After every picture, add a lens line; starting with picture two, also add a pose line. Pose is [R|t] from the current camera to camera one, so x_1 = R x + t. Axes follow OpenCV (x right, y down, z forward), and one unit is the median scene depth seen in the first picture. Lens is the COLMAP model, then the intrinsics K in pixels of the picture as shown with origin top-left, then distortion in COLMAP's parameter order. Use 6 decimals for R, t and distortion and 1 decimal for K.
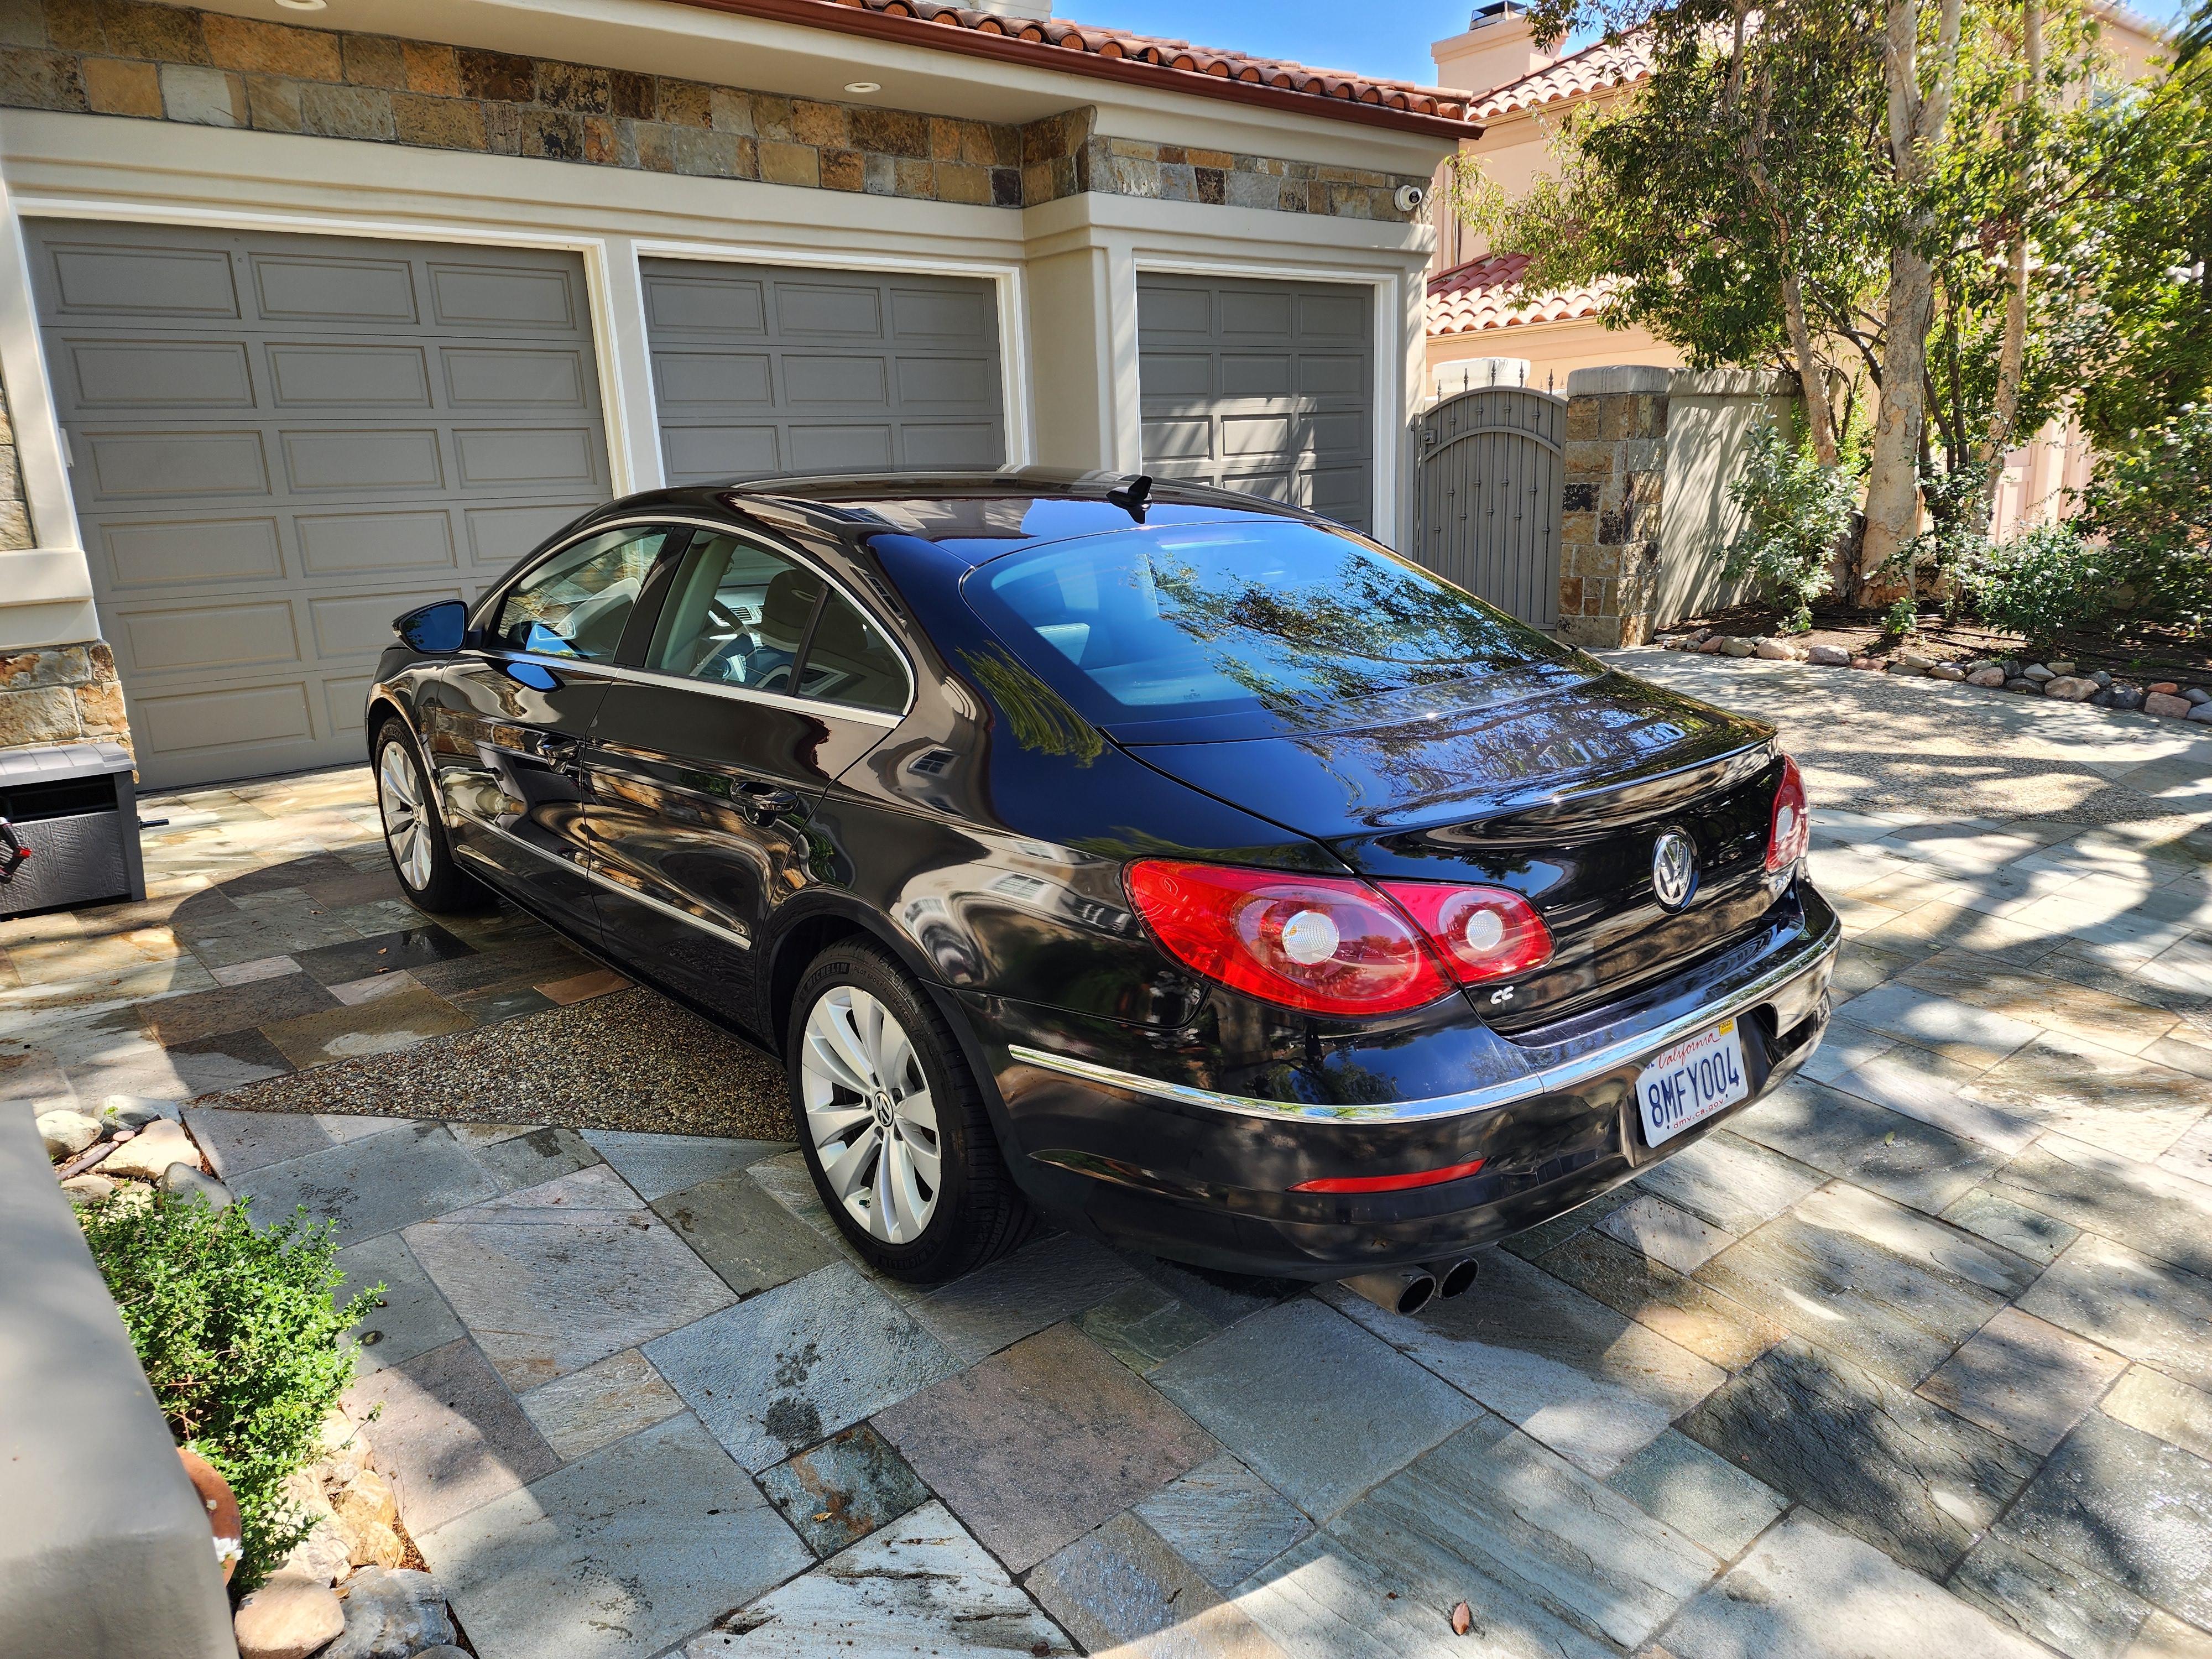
lens RADIAL K [[1471.3, 0, 1112.3], [0, 1471.3, 830.8], [0, 0, 1]] dist [0.056072, -0.046416]
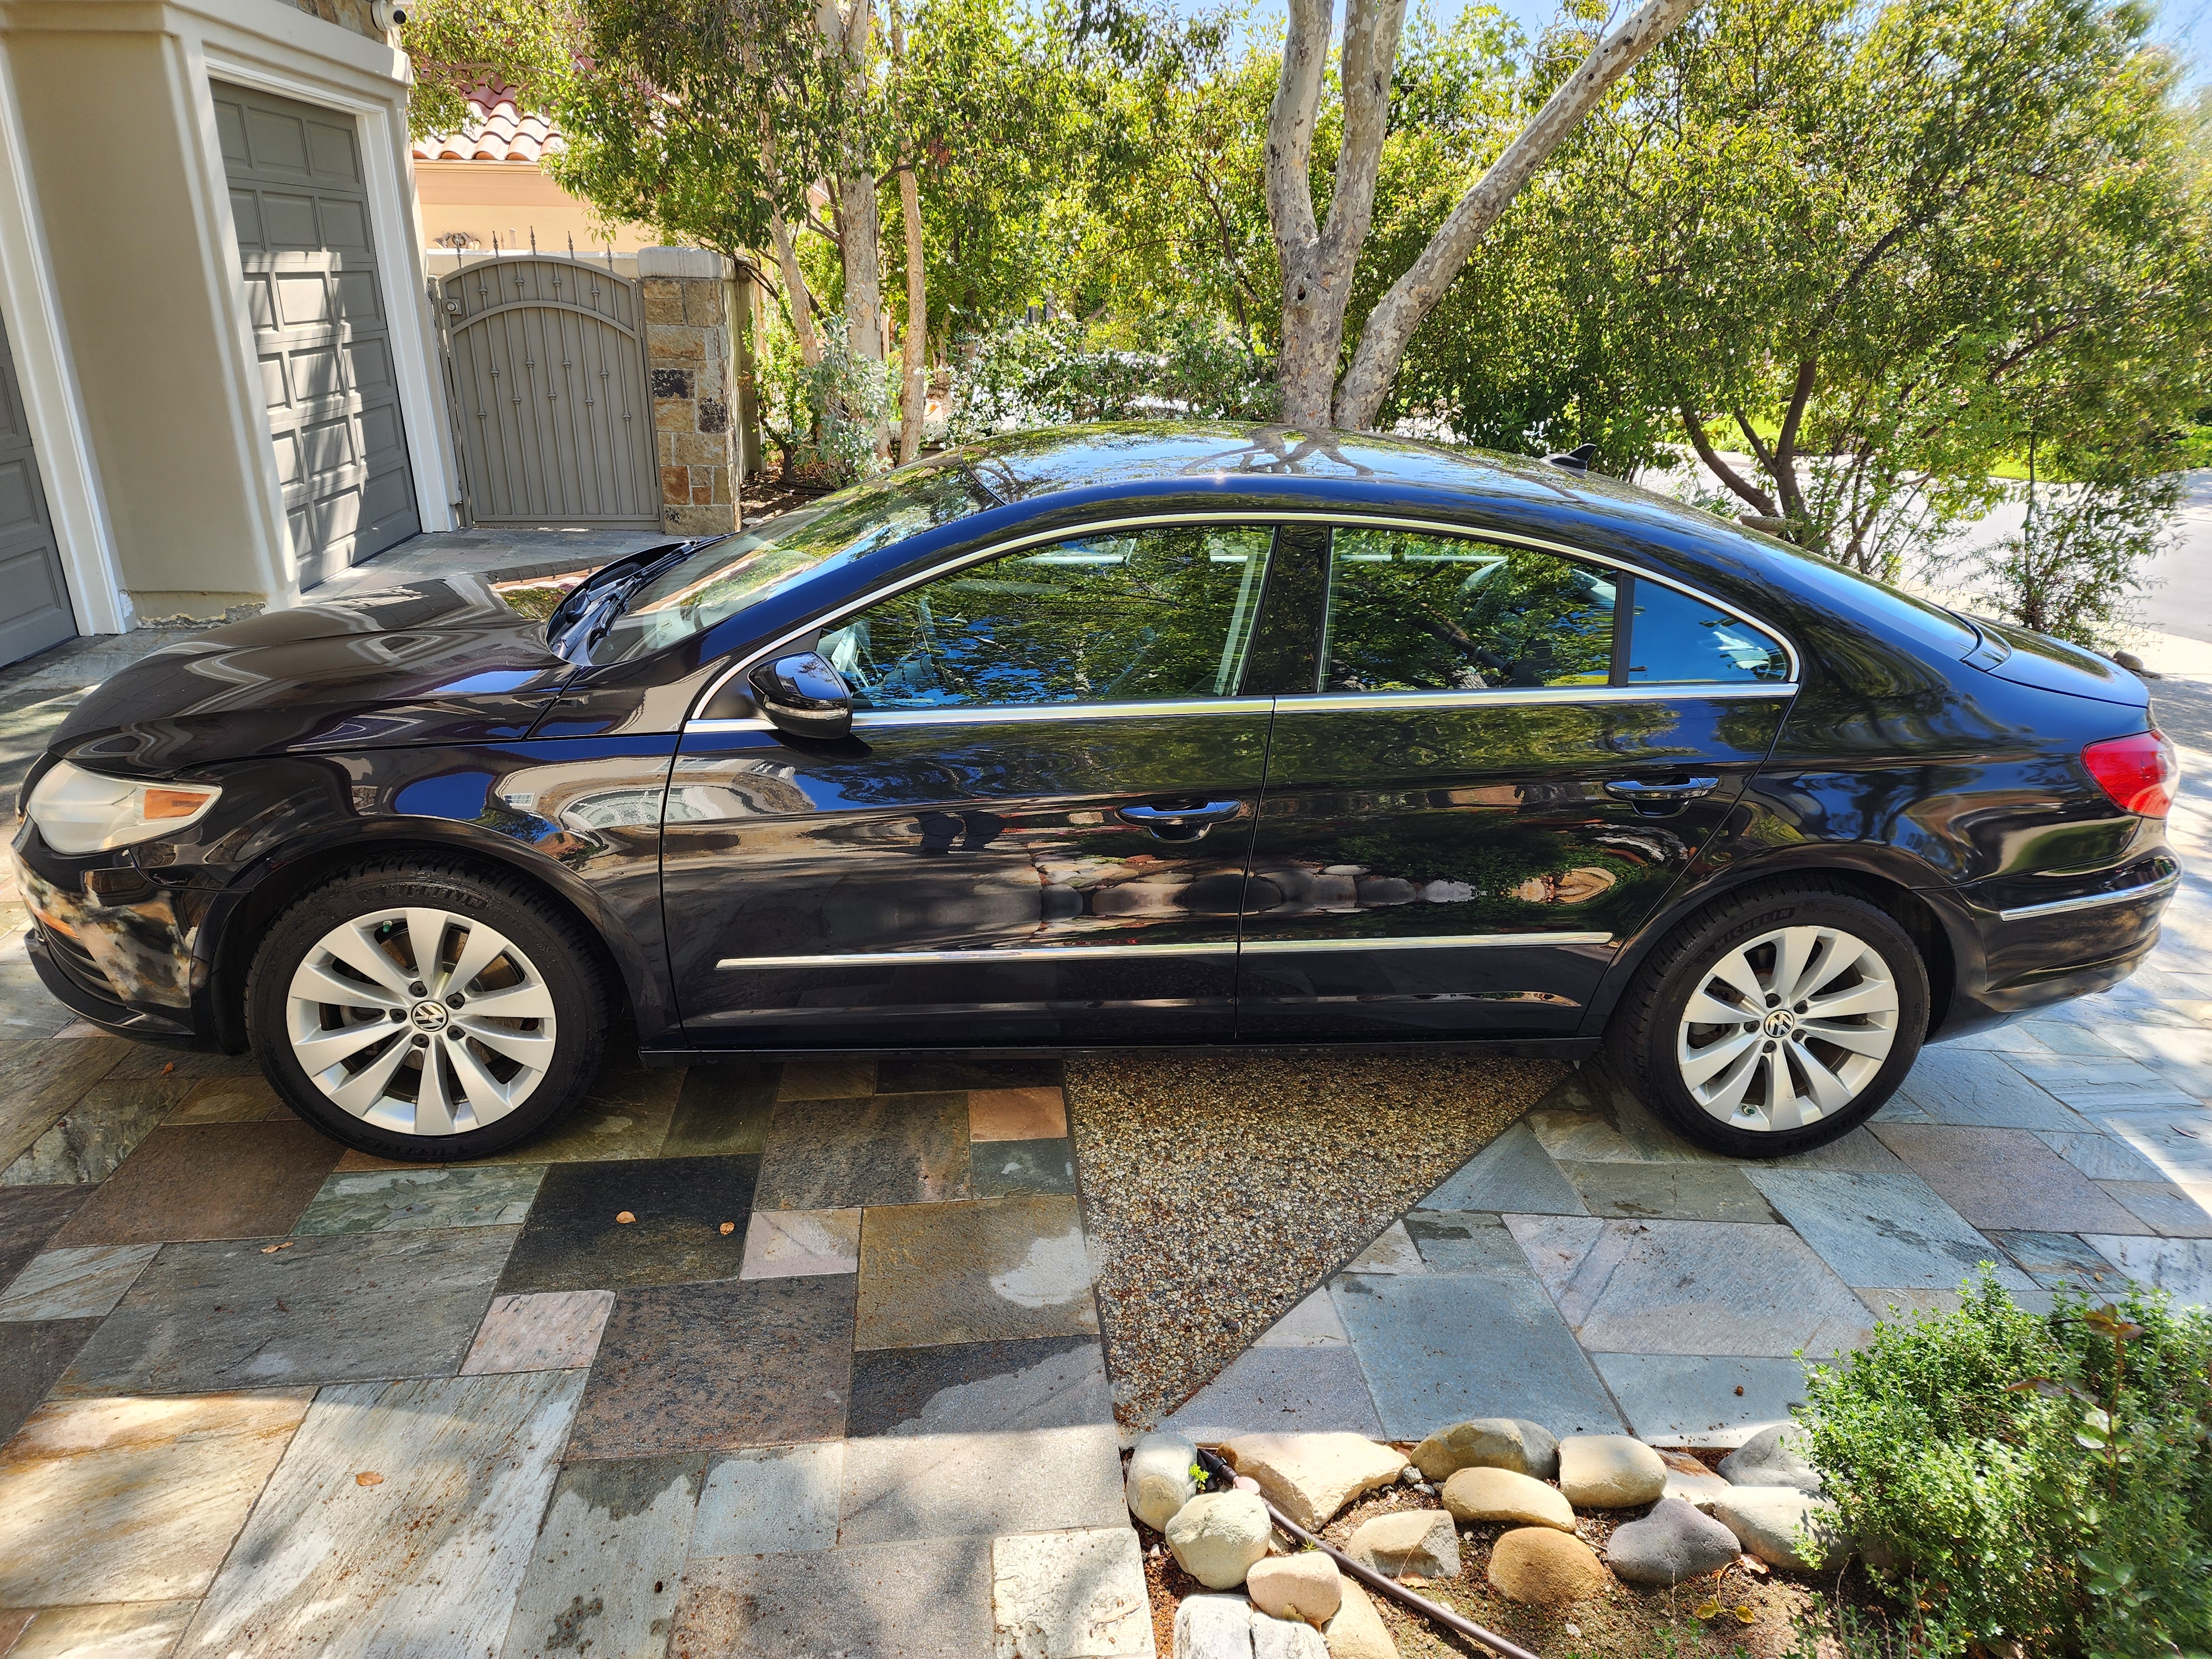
lens RADIAL K [[1471.3, 0, 1088.3], [0, 1471.3, 824.1], [0, 0, 1]] dist [0.056072, -0.046416]
pose [[0.566960, -0.241351, 0.787595, -0.633972], [0.163011, 0.970079, 0.179926, -0.124757], [-0.807455, 0.026376, 0.589339, 0.347767]]
